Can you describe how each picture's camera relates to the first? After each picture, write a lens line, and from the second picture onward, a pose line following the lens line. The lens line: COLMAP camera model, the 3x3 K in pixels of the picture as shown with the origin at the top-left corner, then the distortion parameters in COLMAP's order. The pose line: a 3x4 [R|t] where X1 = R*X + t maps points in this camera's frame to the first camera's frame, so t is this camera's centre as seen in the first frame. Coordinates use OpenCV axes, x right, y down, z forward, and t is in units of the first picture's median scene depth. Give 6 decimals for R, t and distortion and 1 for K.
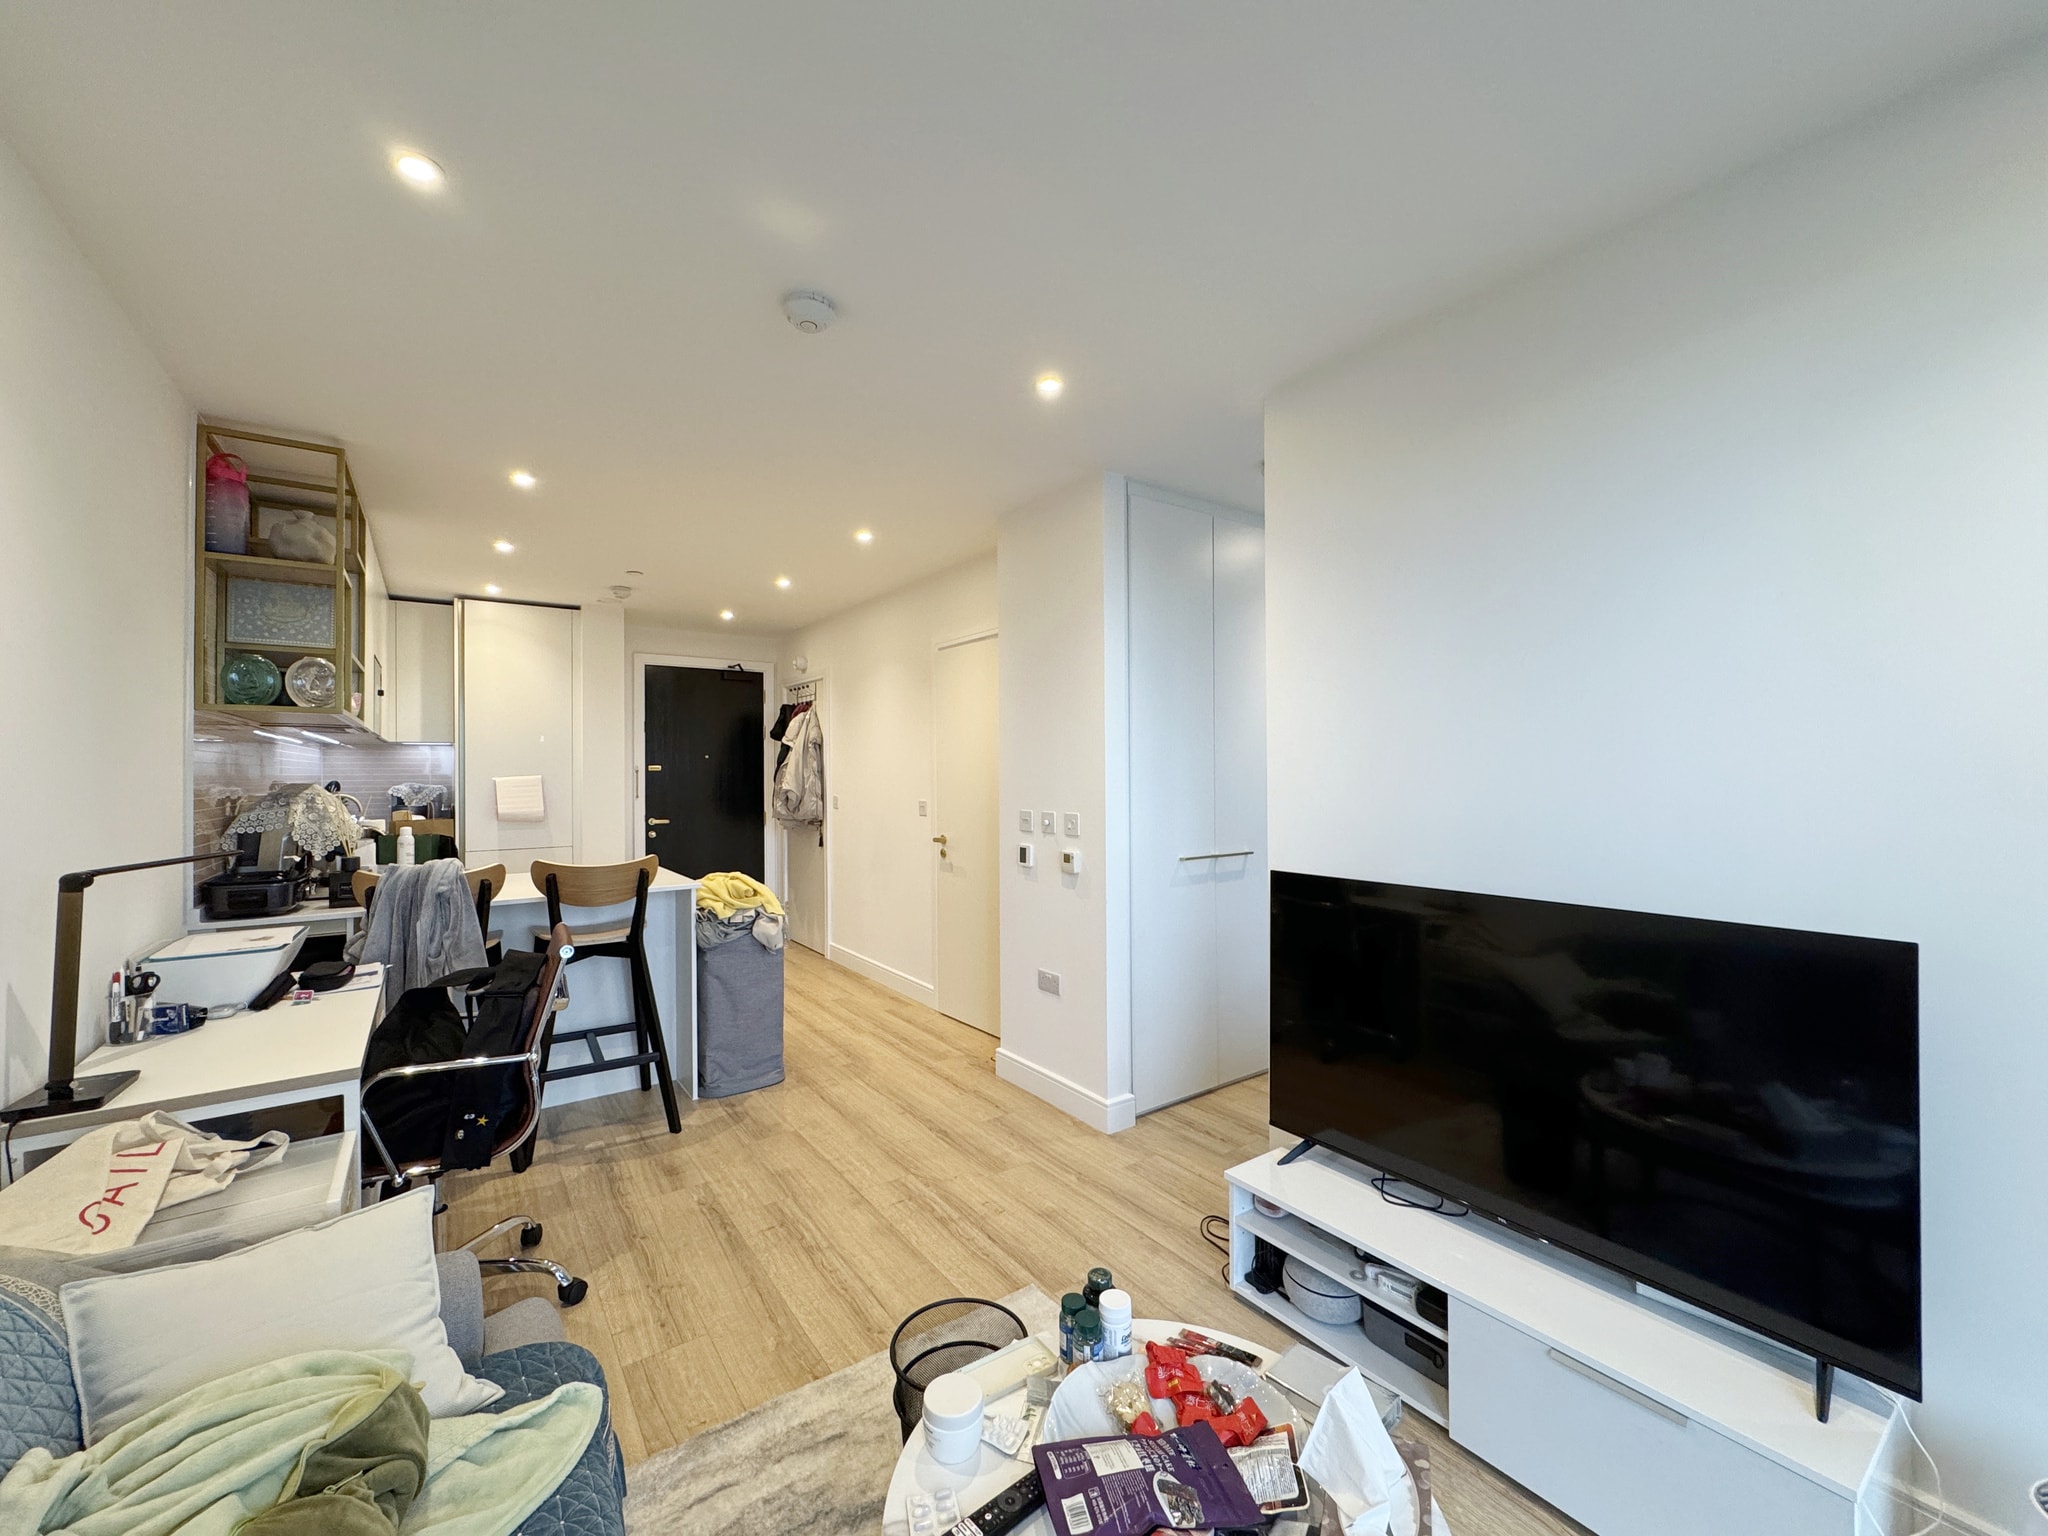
lens RADIAL K [[815.8, 0, 1022.6], [0, 815.8, 765.7], [0, 0, 1]] dist [-0.003773, 0.000856]
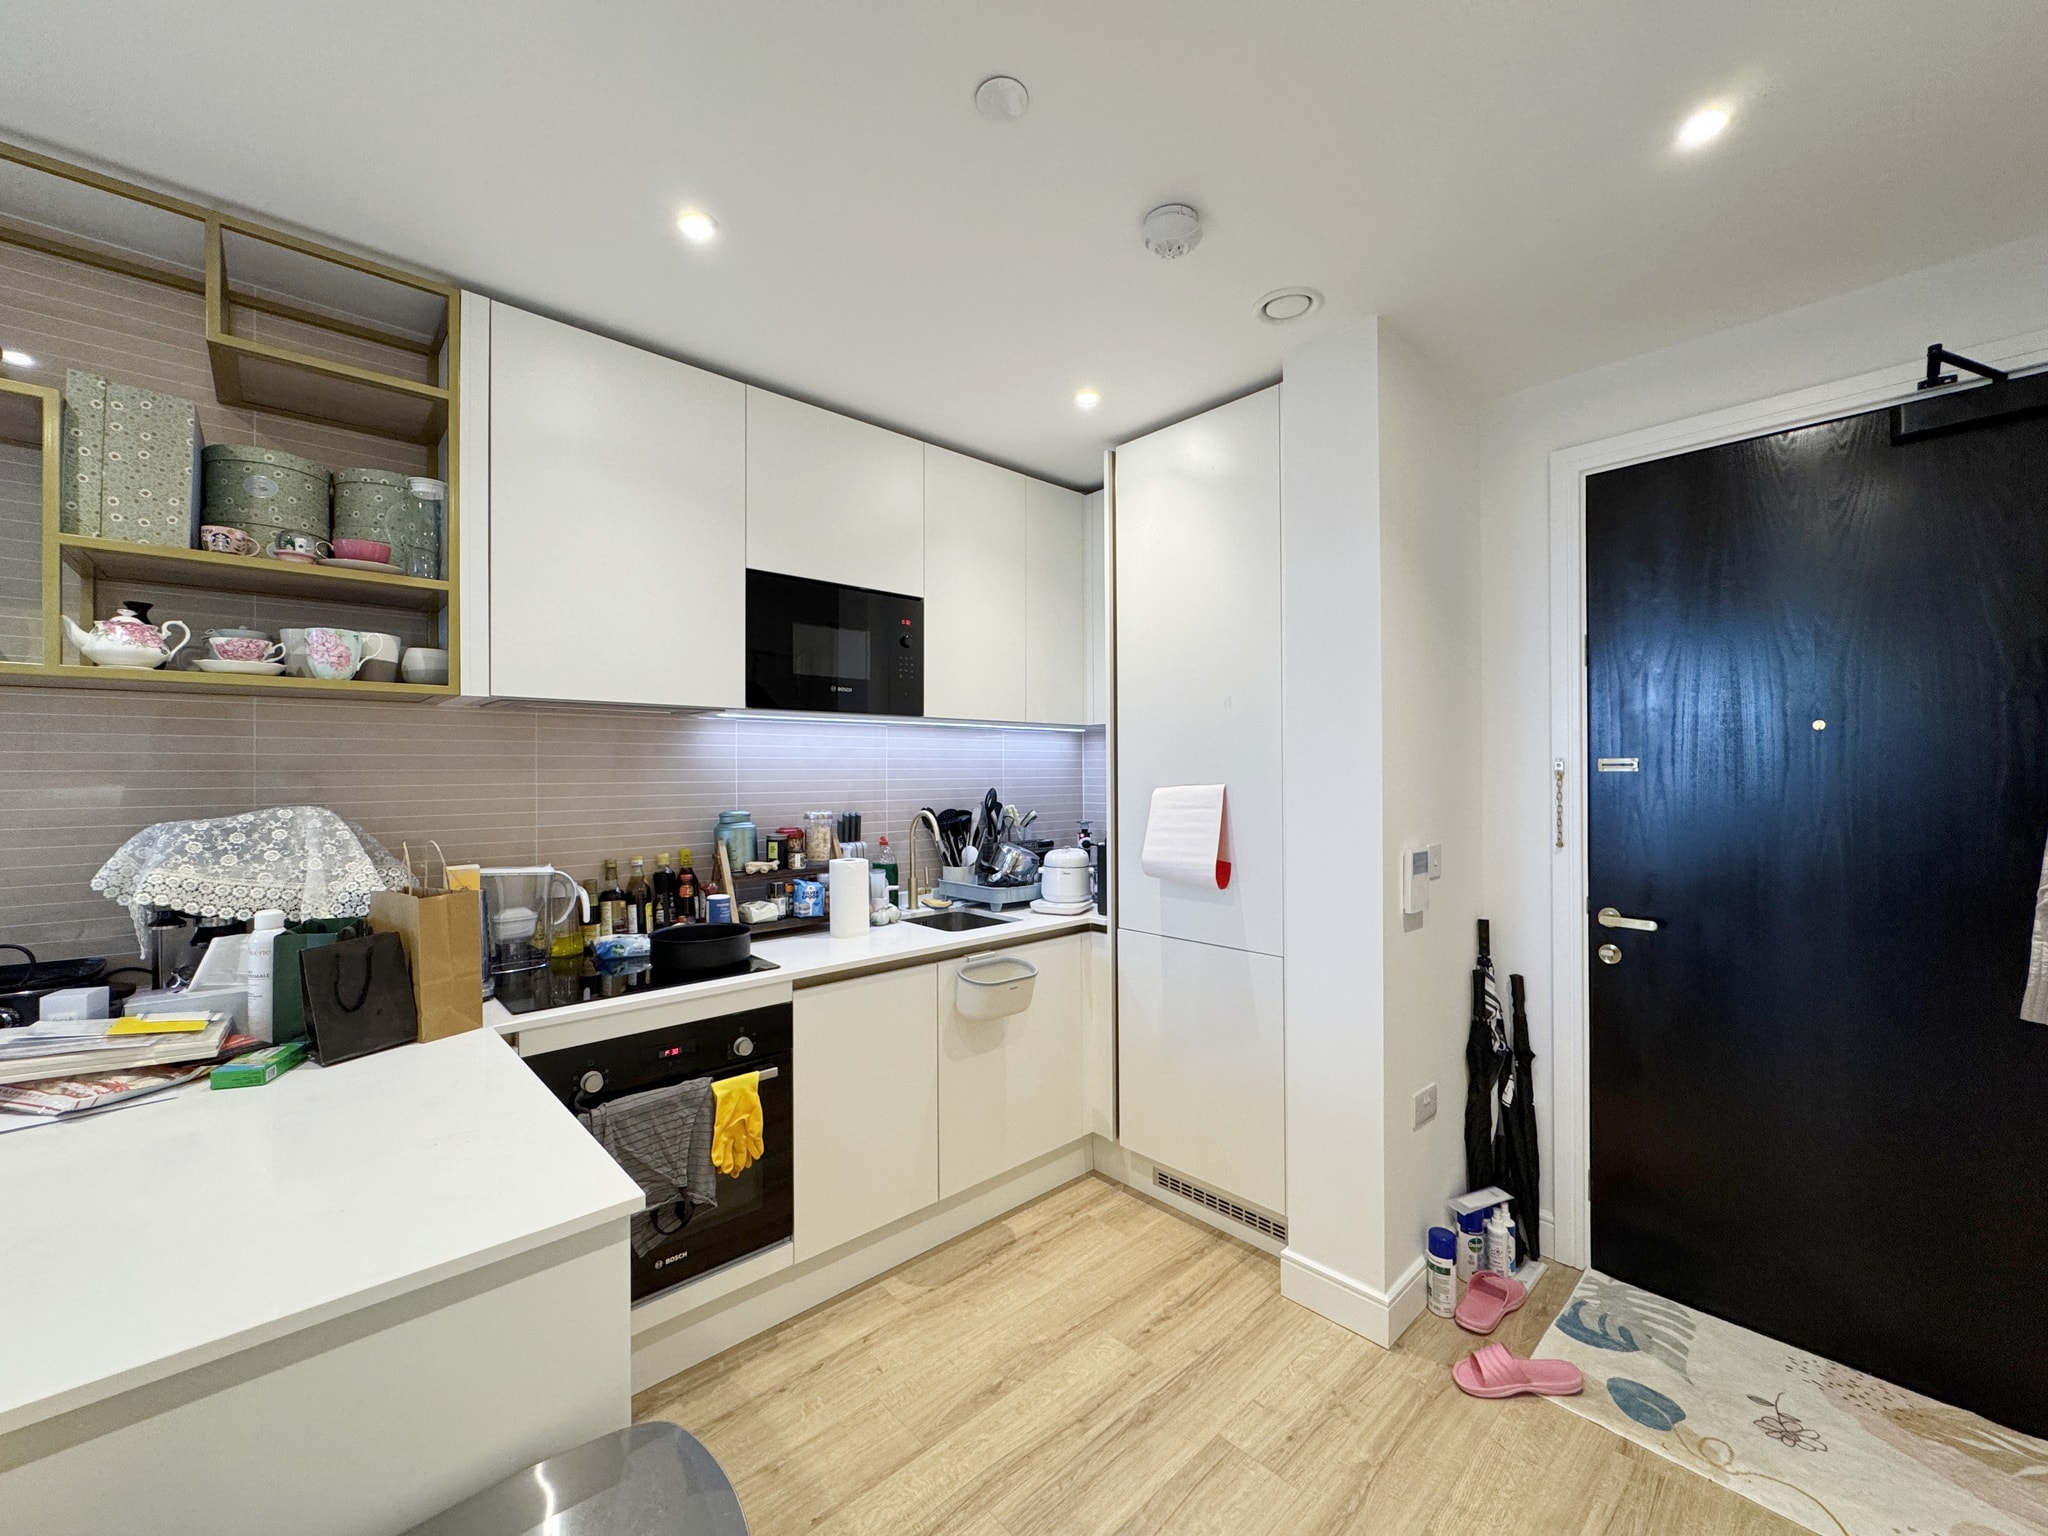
lens RADIAL K [[815.8, 0, 1024.4], [0, 815.8, 768.6], [0, 0, 1]] dist [-0.003773, 0.000856]
pose [[0.120380, 0.004887, -0.992716, -0.314646], [0.010731, 0.999923, 0.006224, -0.001140], [0.992670, -0.011402, 0.120318, 1.615621]]
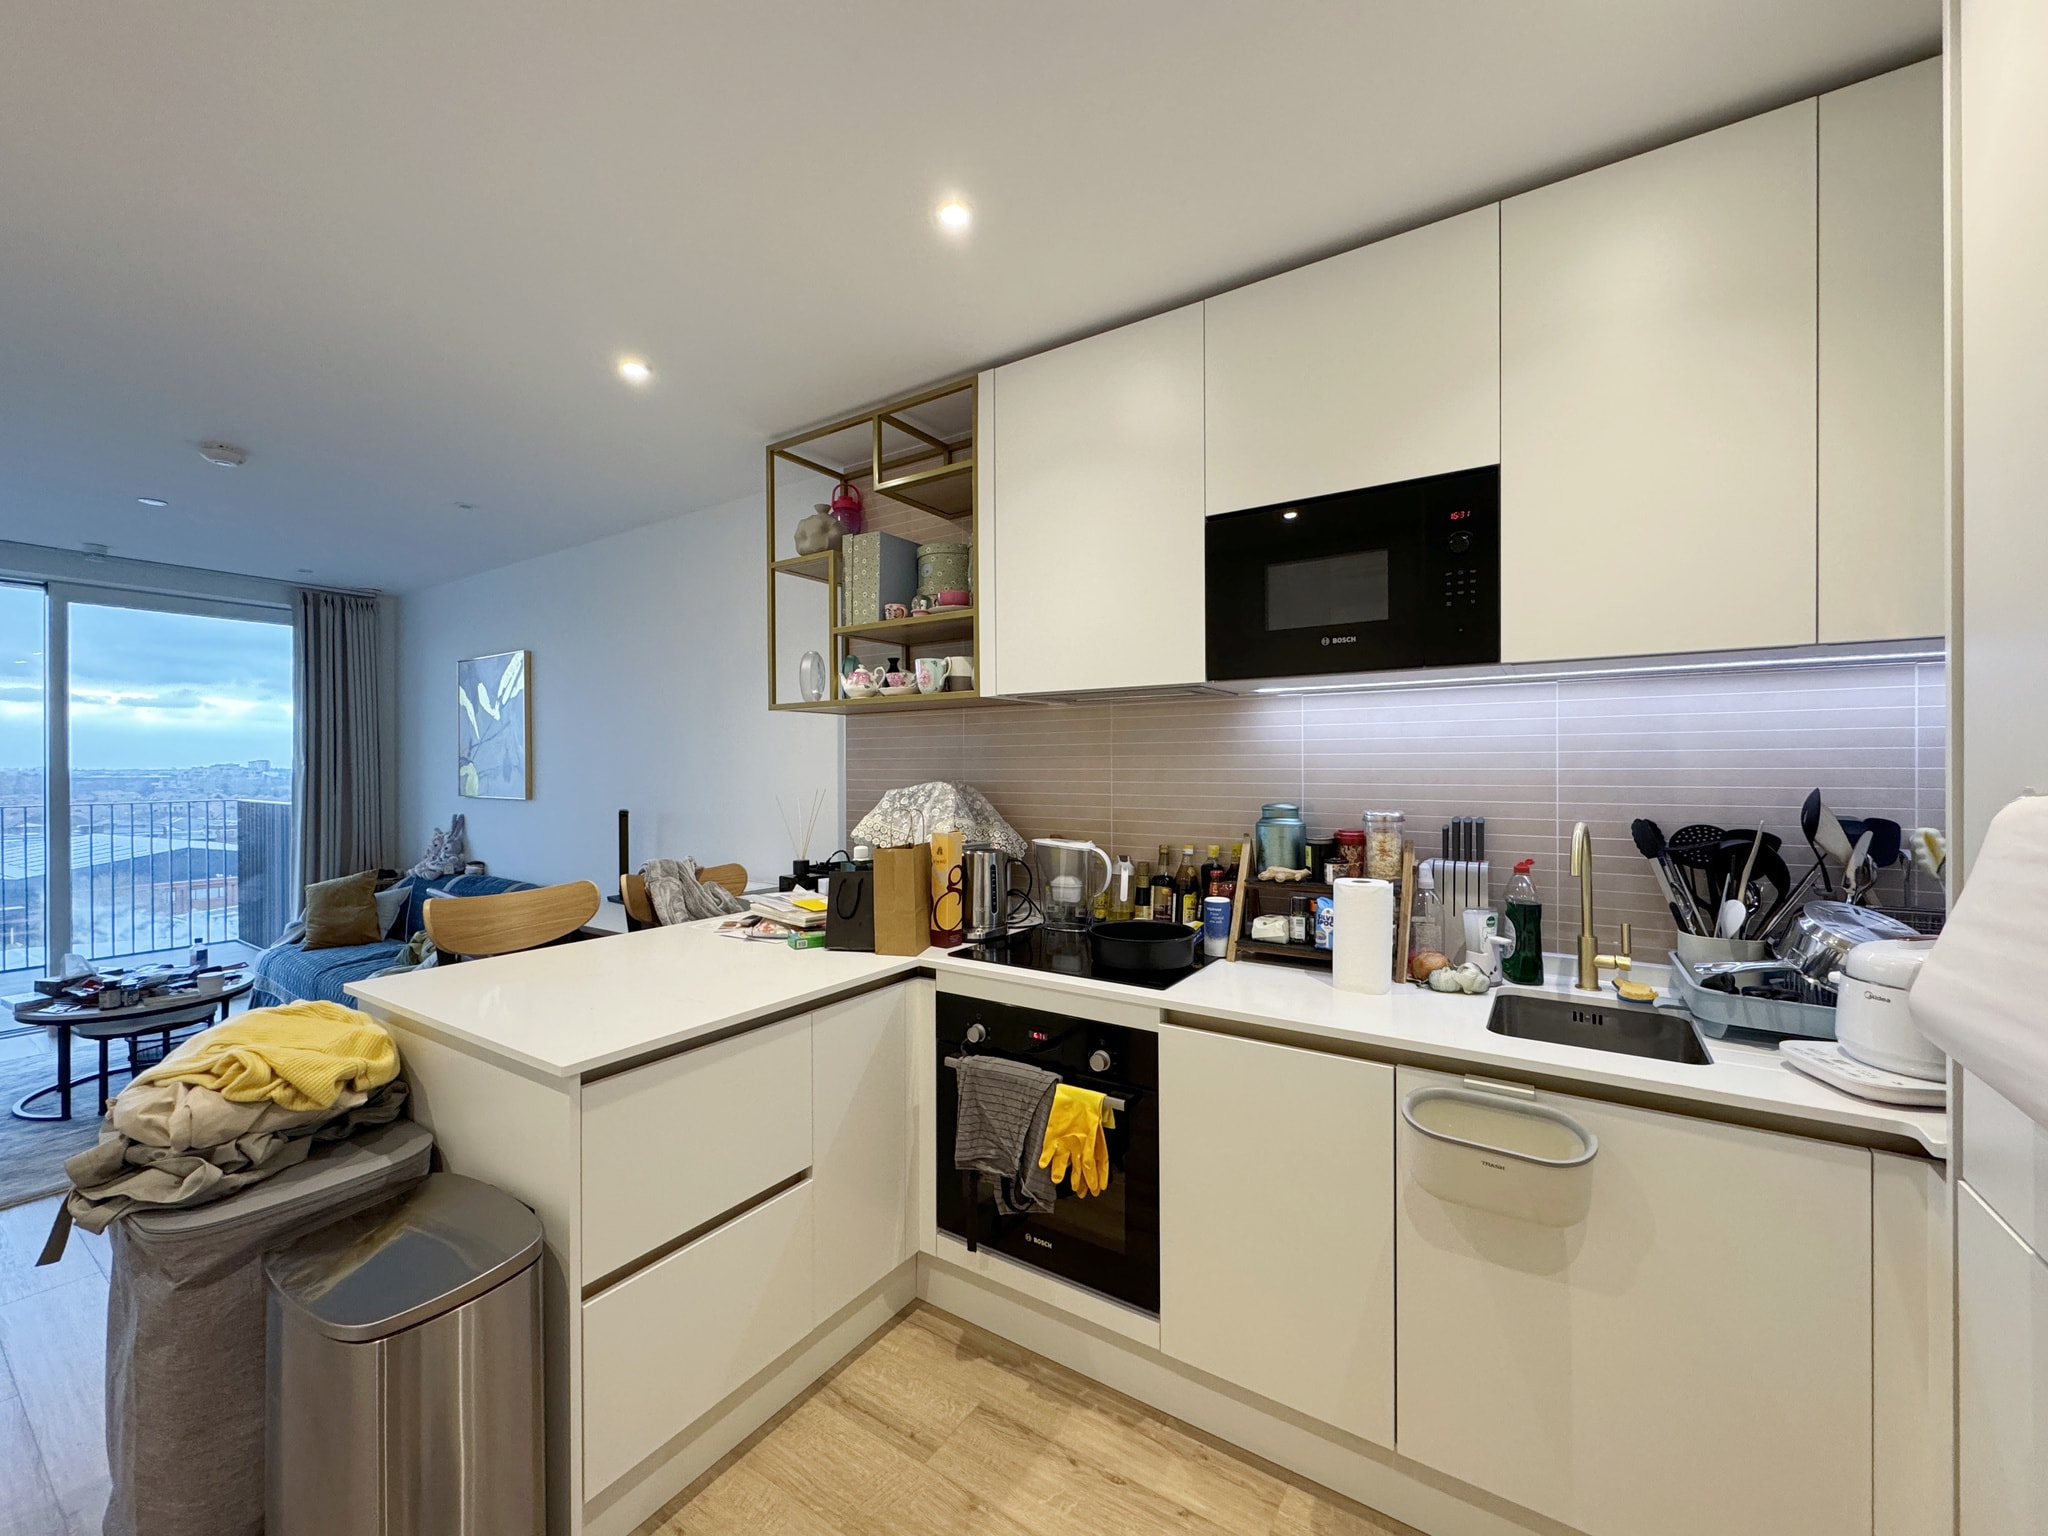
lens RADIAL K [[815.8, 0, 1026.6], [0, 815.8, 768.9], [0, 0, 1]] dist [-0.003773, 0.000856]
pose [[-0.933234, 0.009974, -0.359132, -0.757865], [0.011508, 0.999932, -0.002133, 0.014266], [0.359086, -0.006123, -0.933285, 2.024378]]
